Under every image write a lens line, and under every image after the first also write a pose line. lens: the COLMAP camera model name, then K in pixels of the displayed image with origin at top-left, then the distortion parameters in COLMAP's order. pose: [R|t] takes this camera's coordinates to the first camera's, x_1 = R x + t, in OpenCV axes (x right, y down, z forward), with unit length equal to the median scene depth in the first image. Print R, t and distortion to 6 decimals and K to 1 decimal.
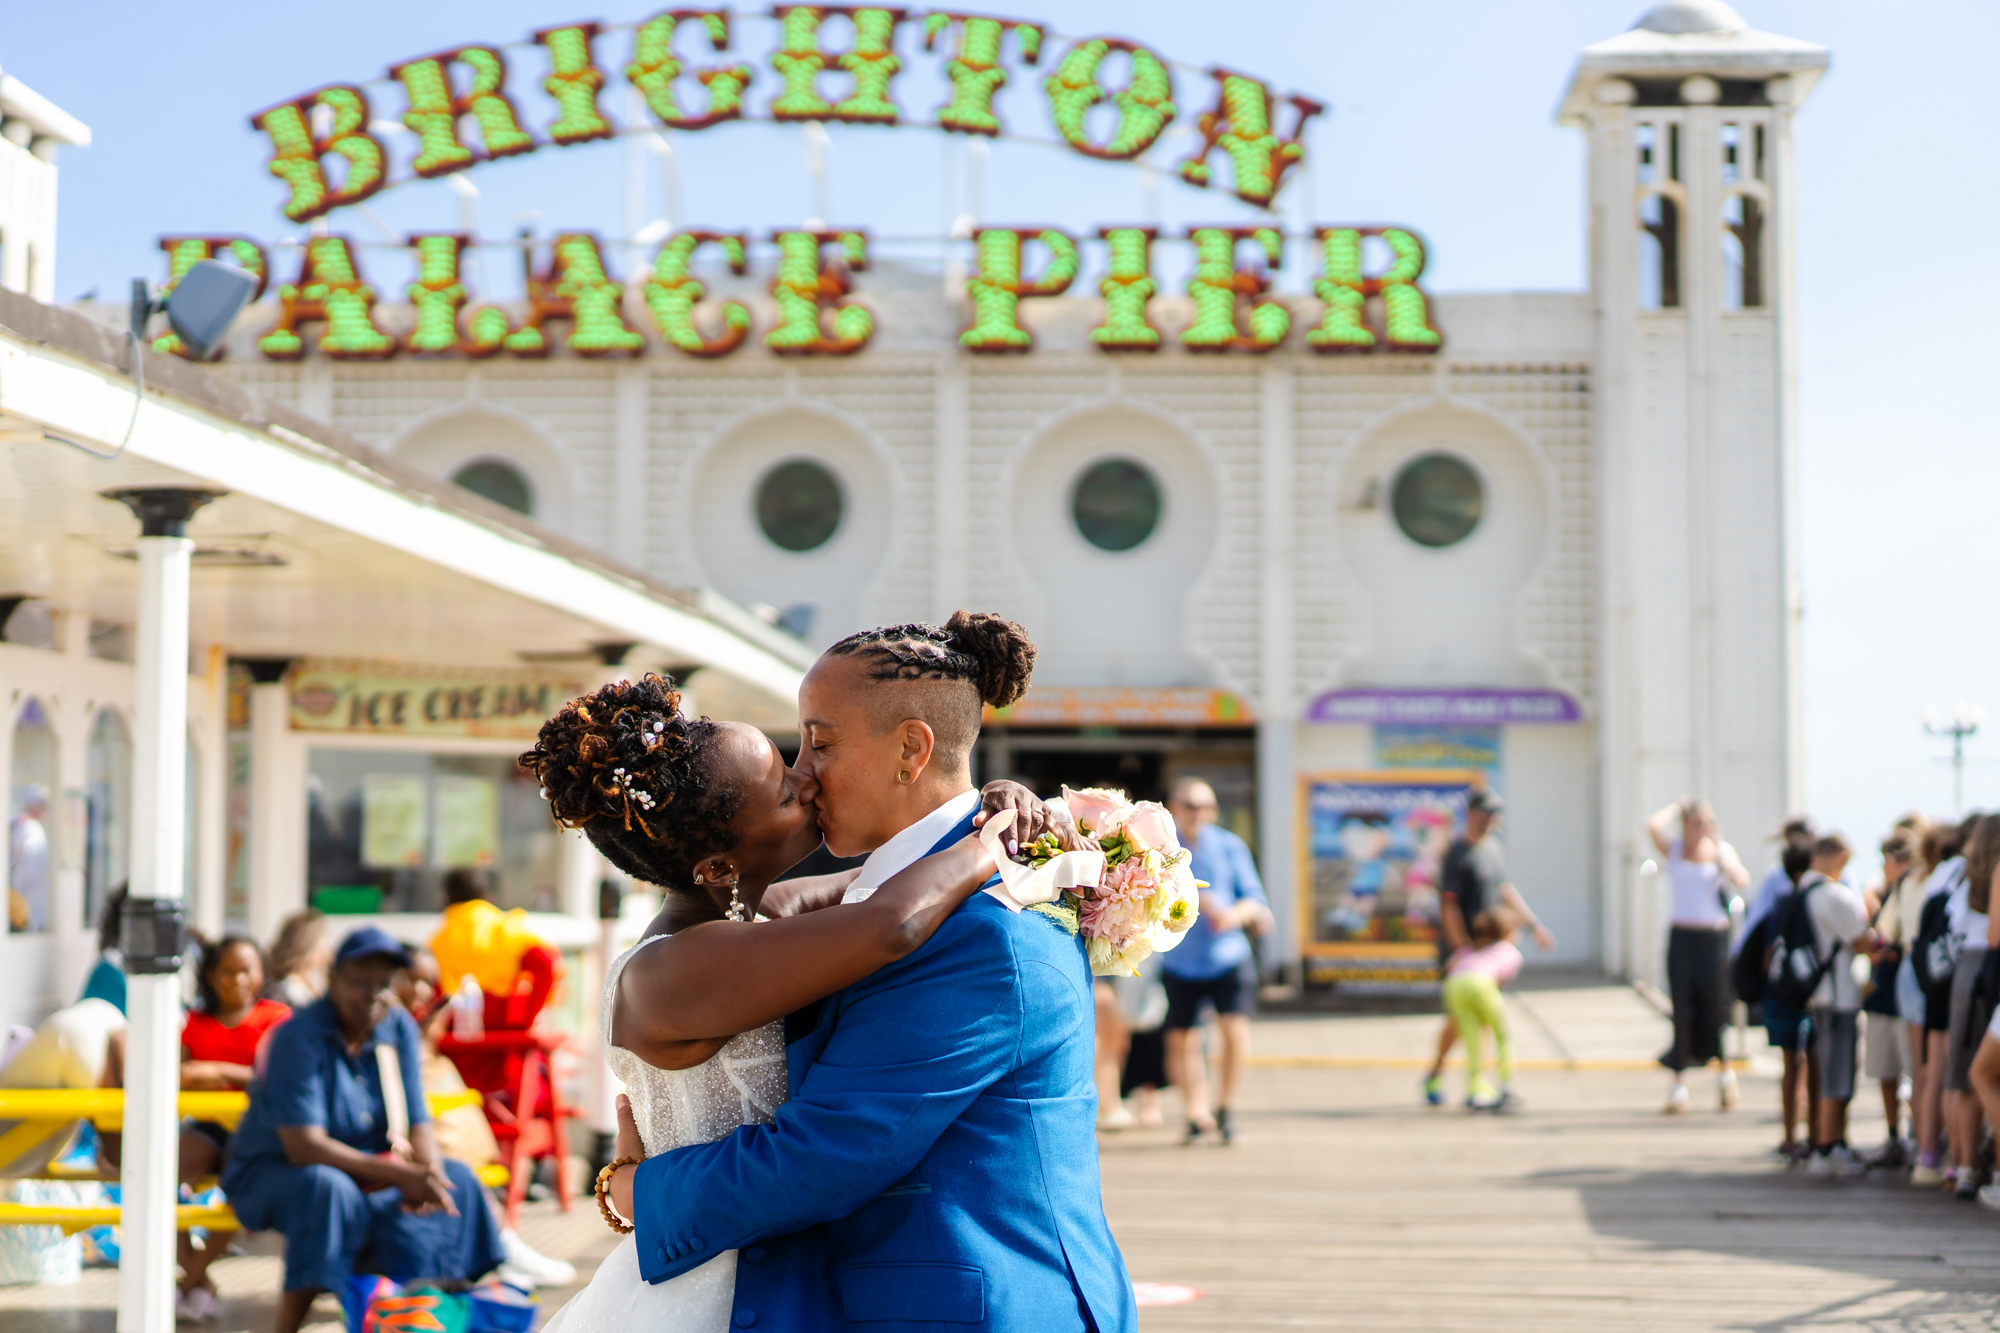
lens RADIAL K [[3432.3, 0, 997.8], [0, 3432.3, 559.8], [0, 0, 1]] dist [0.004570, -0.054325]
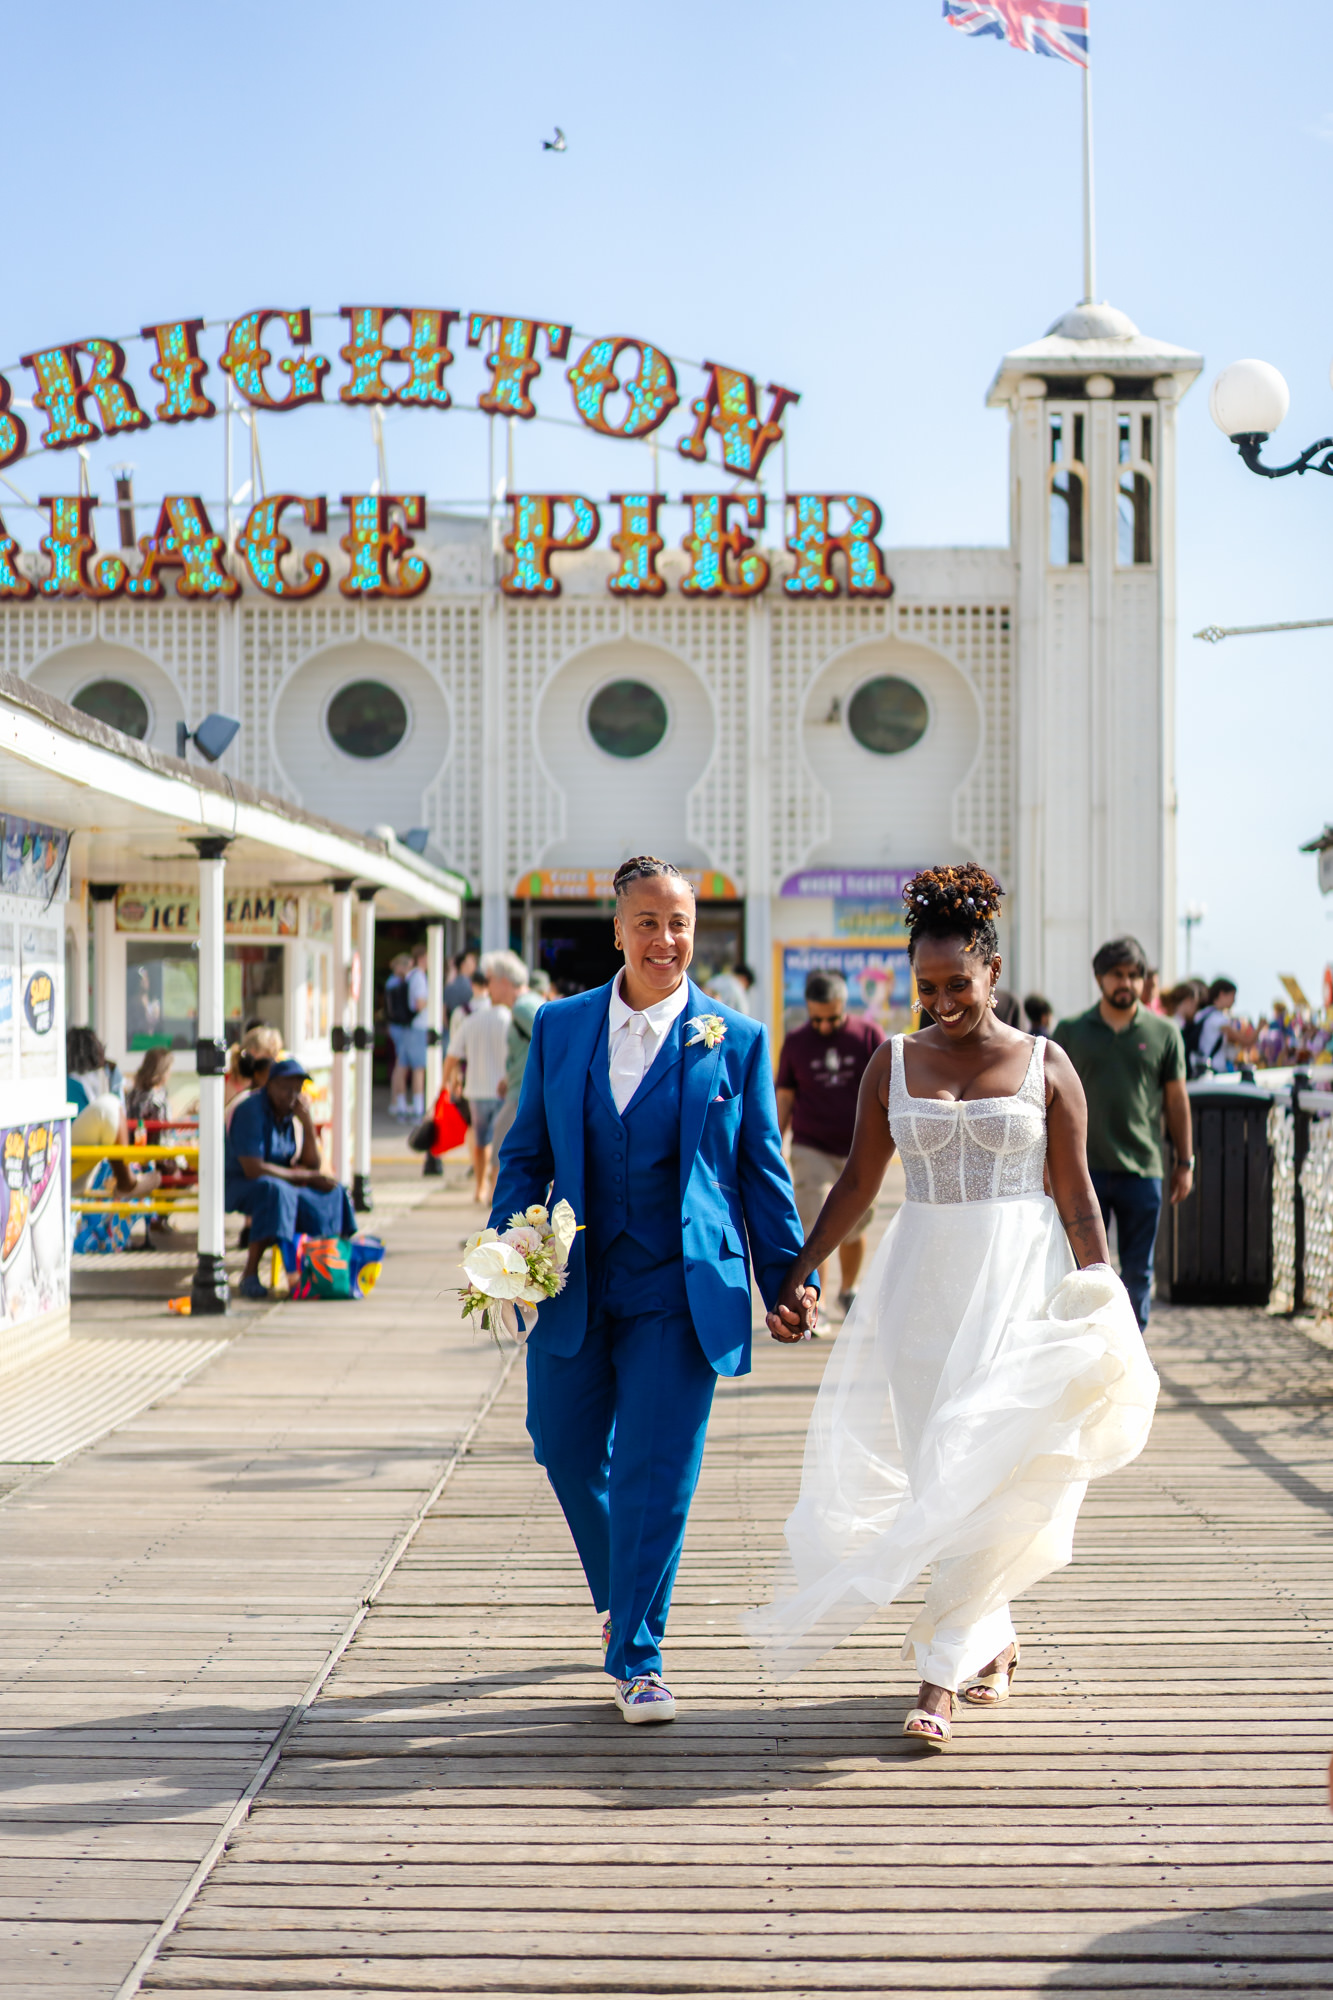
lens RADIAL K [[3058.1, 0, 666.5], [0, 3058.1, 1000.0], [0, 0, 1]] dist [0.009211, -0.080611]
pose [[0.998661, -0.005581, 0.051430, -0.008759], [0.001190, 0.996379, 0.085012, -0.009637], [-0.051718, -0.084837, 0.995052, -0.101730]]
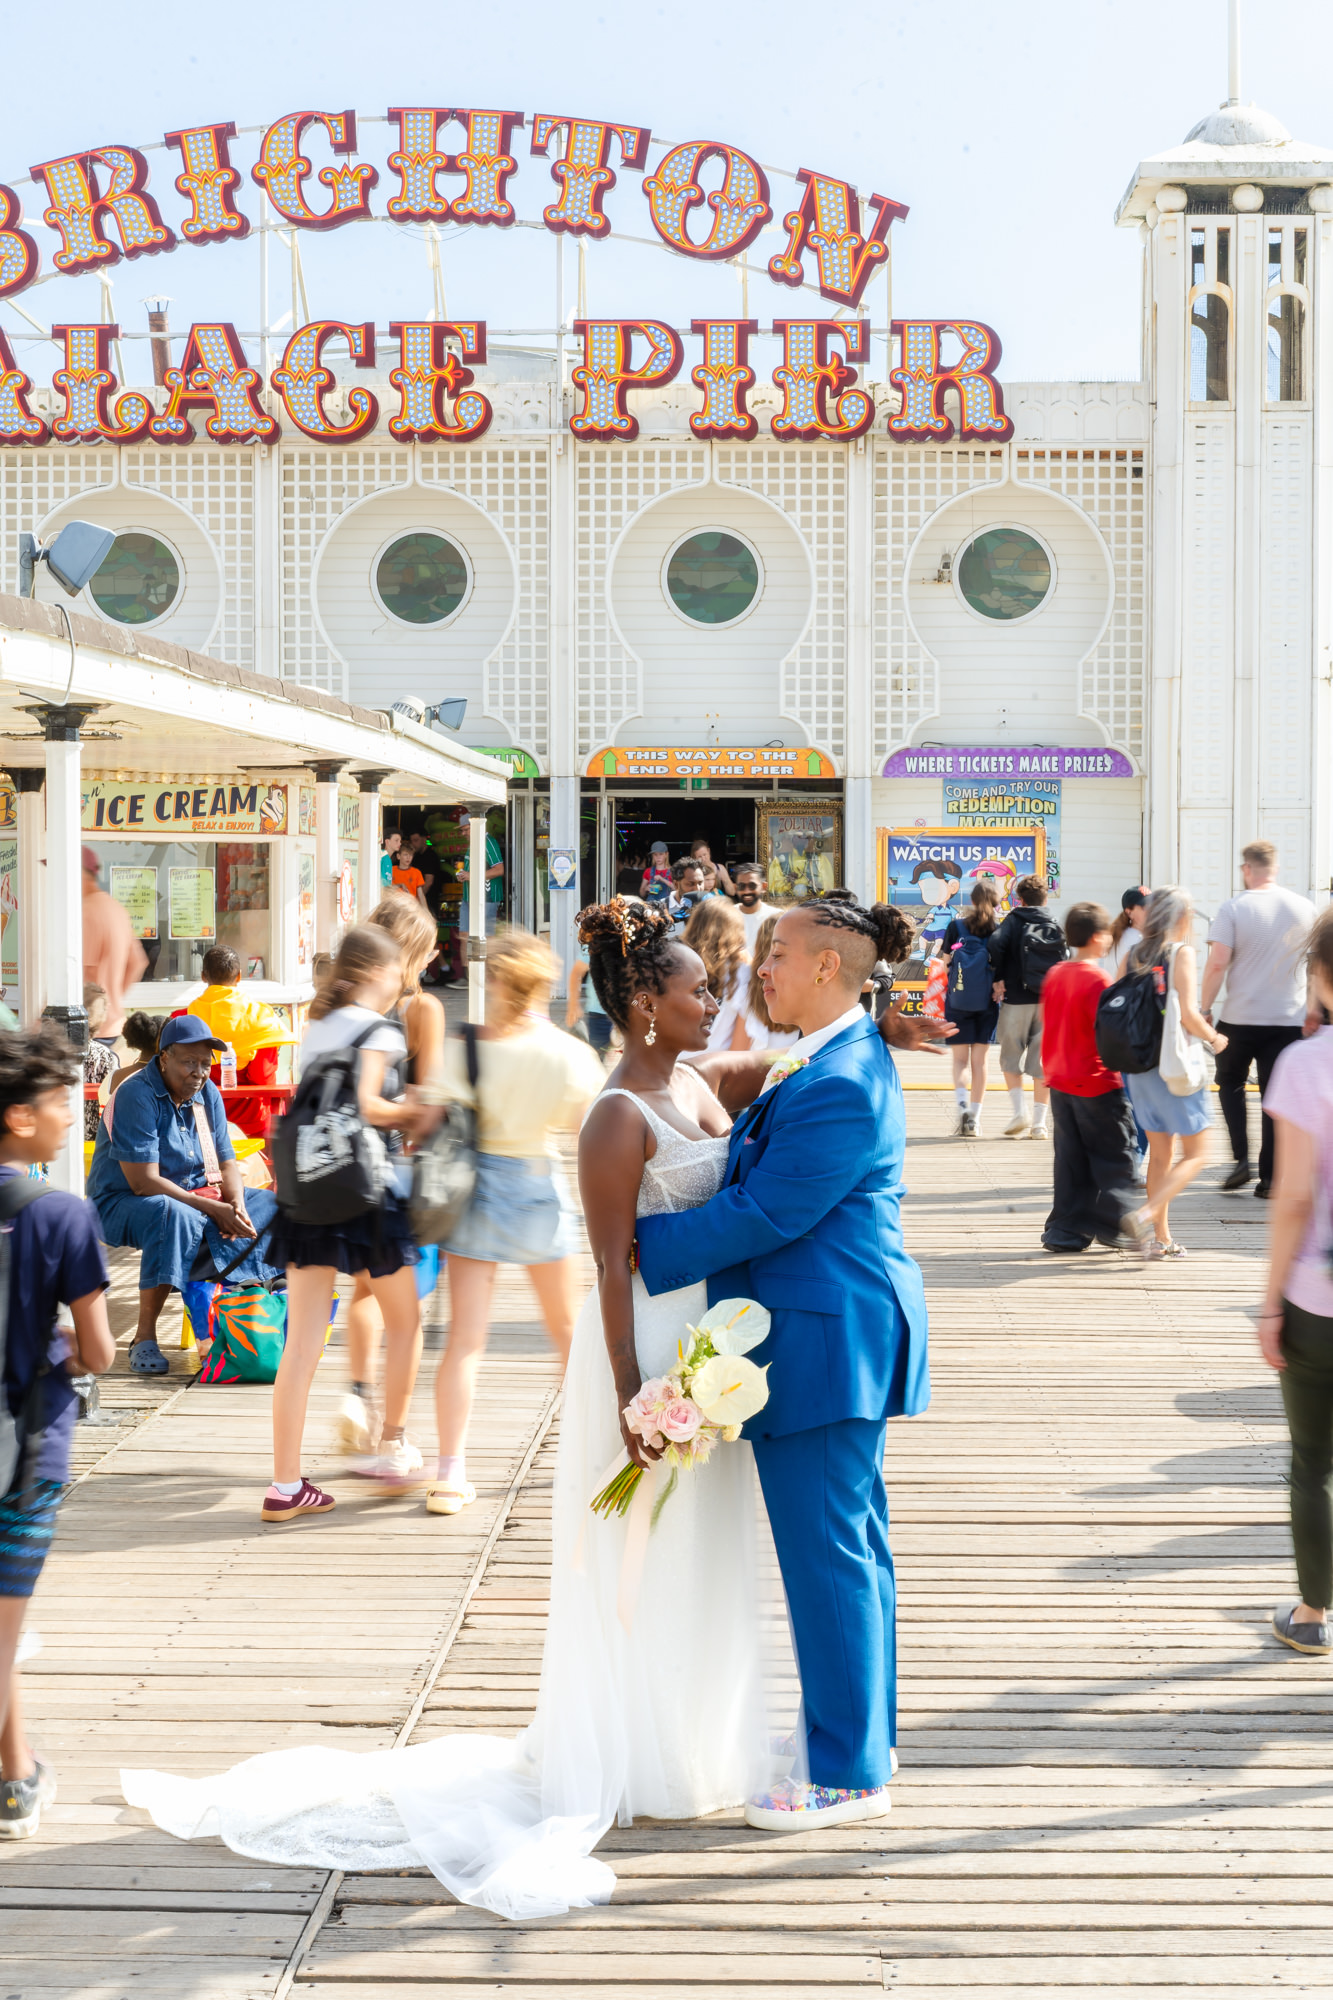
lens RADIAL K [[3194.8, 0, 741.8], [0, 3194.8, 1083.4], [0, 0, 1]] dist [0.014112, -0.342753]
pose [[0.998920, -0.007432, 0.045857, -0.004429], [0.000597, 0.989091, 0.147301, -0.007186], [-0.046452, -0.147115, 0.988028, -0.033702]]
